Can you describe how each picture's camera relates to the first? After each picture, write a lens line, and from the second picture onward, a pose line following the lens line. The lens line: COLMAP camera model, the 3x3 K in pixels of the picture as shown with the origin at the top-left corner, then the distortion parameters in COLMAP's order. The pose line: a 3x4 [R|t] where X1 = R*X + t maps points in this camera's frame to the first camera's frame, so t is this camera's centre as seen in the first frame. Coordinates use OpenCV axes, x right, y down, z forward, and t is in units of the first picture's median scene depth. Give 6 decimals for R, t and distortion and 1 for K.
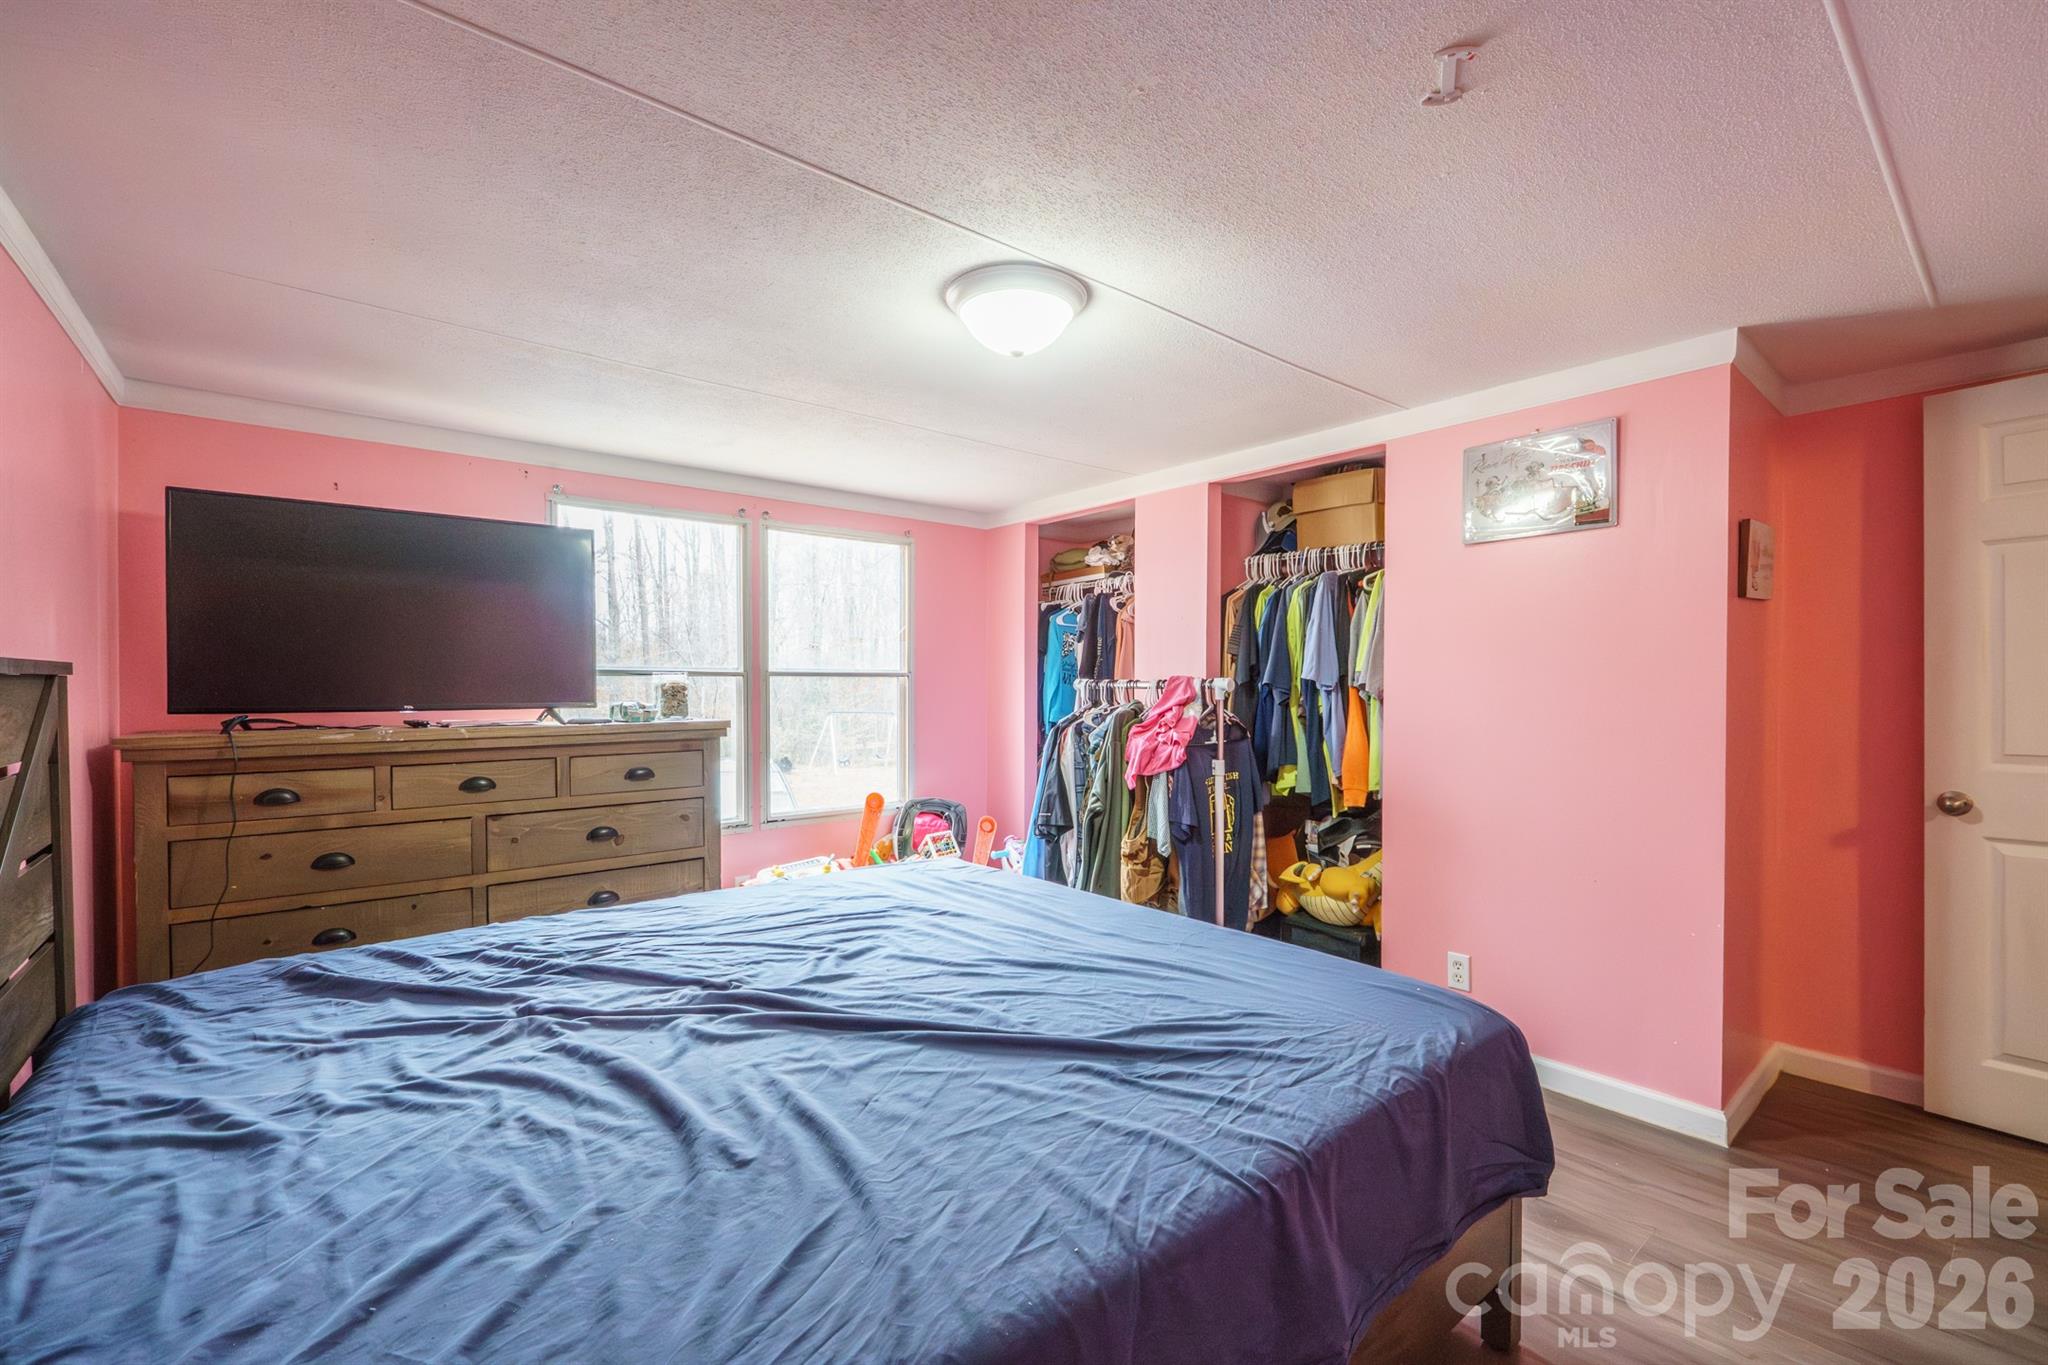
lens RADIAL K [[858.4, 0, 980.8], [0, 858.4, 690.6], [0, 0, 1]] dist [-0.012934, -0.000135]
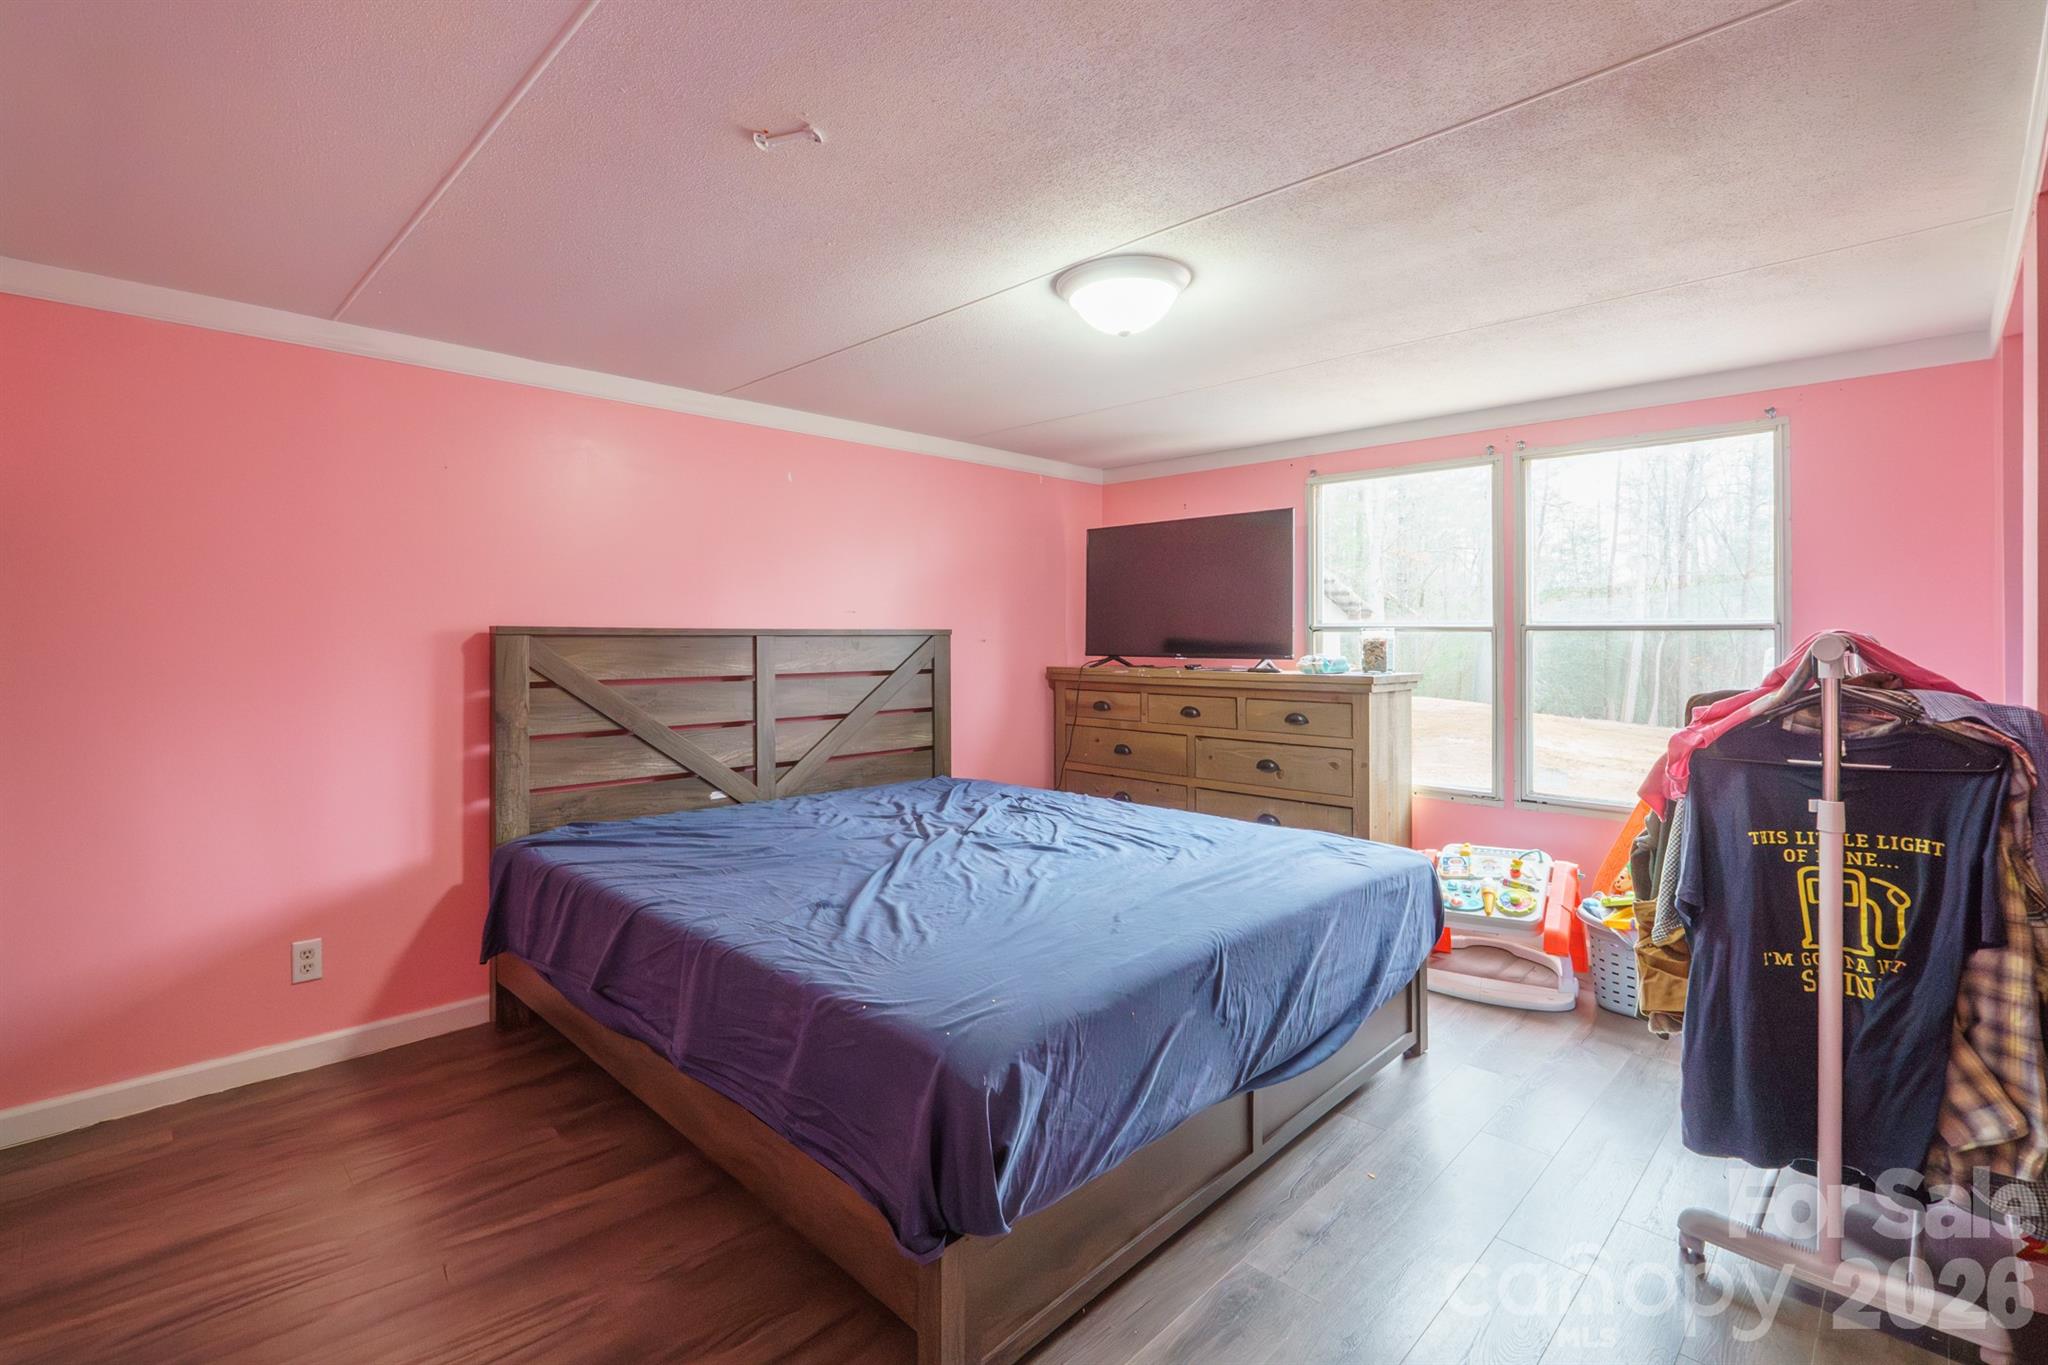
lens RADIAL K [[921.1, 0, 1023.2], [0, 921.1, 633.9], [0, 0, 1]] dist [-0.001484, -0.000163]
pose [[0.132138, -0.000021, -0.991231, 0.778776], [-0.007825, 0.999969, -0.001064, -0.011822], [0.991200, 0.007897, 0.132134, 0.486699]]
